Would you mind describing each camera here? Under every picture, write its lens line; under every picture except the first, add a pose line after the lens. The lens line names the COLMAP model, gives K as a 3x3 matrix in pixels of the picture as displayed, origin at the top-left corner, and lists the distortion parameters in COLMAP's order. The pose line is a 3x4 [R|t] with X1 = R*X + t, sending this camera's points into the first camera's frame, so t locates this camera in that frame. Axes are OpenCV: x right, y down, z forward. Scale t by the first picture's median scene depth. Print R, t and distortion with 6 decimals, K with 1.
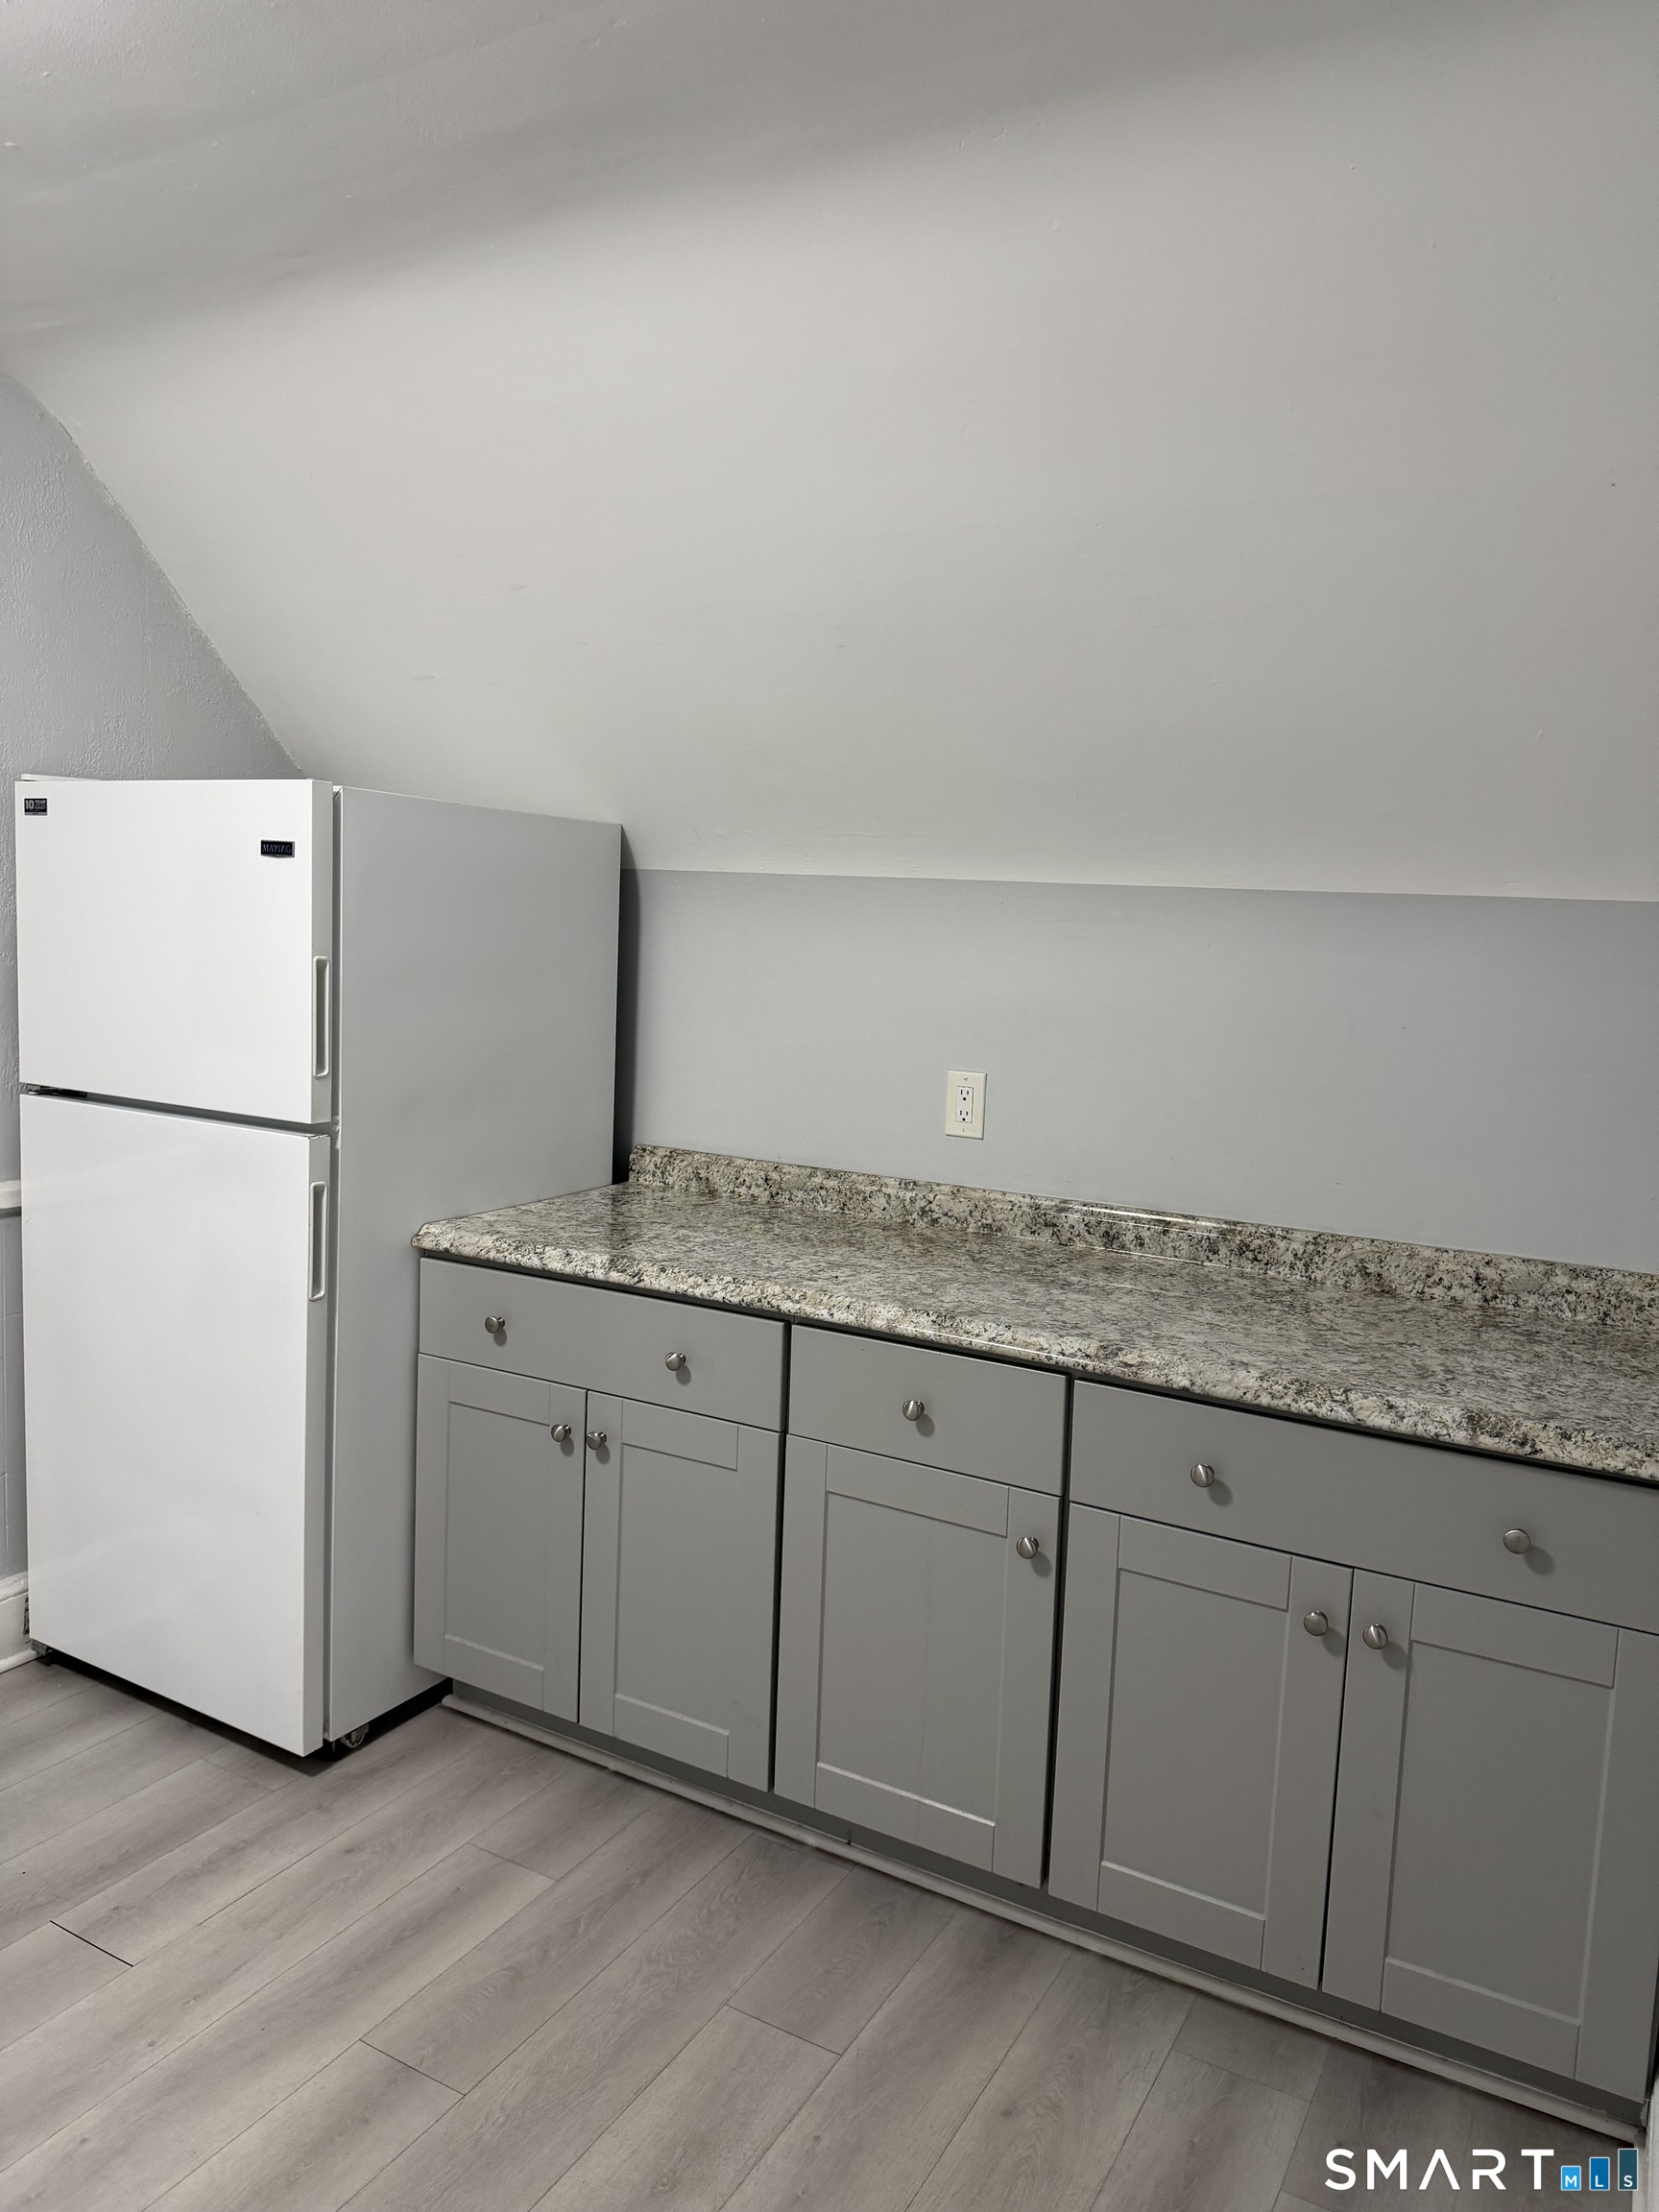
lens RADIAL K [[1542.8, 0, 821.3], [0, 1542.8, 1094.5], [0, 0, 1]] dist [0.072665, -0.098230]
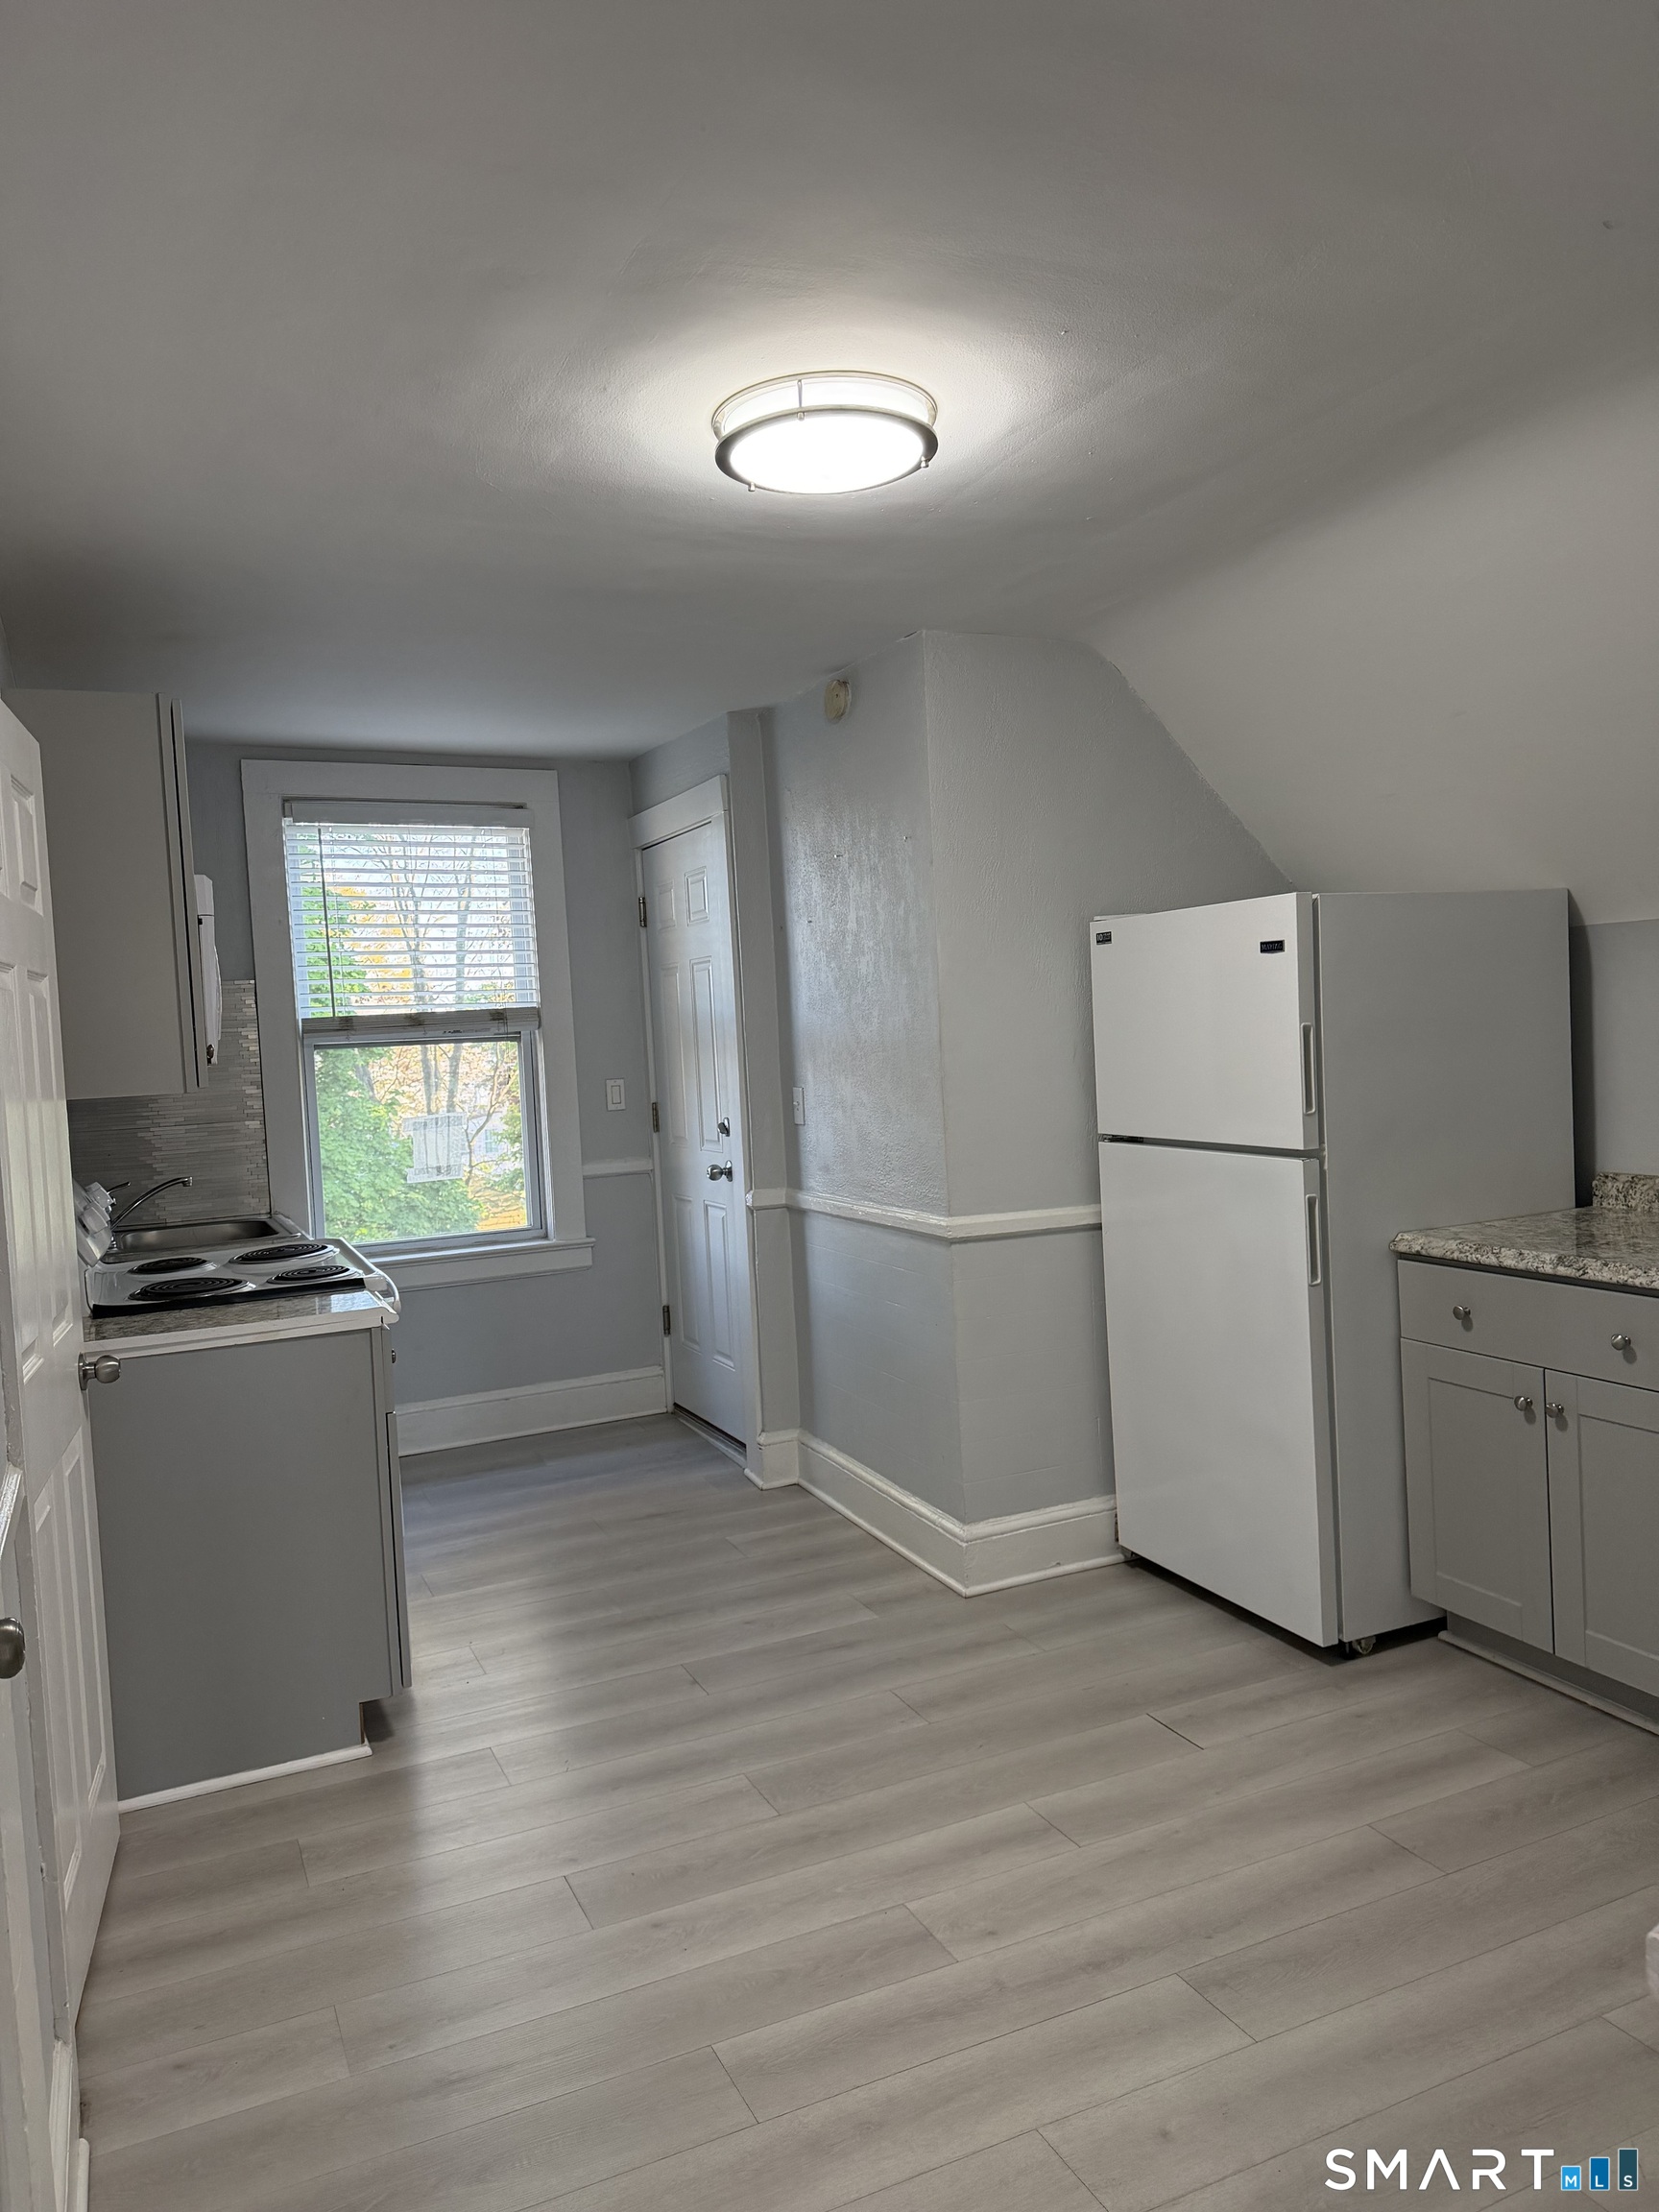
lens RADIAL K [[1542.8, 0, 821.3], [0, 1542.8, 1094.5], [0, 0, 1]] dist [0.072665, -0.098230]
pose [[0.806943, -0.052326, -0.588307, 0.113724], [0.019005, 0.997852, -0.062685, 0.044400], [0.590324, 0.039403, 0.806204, -0.293608]]
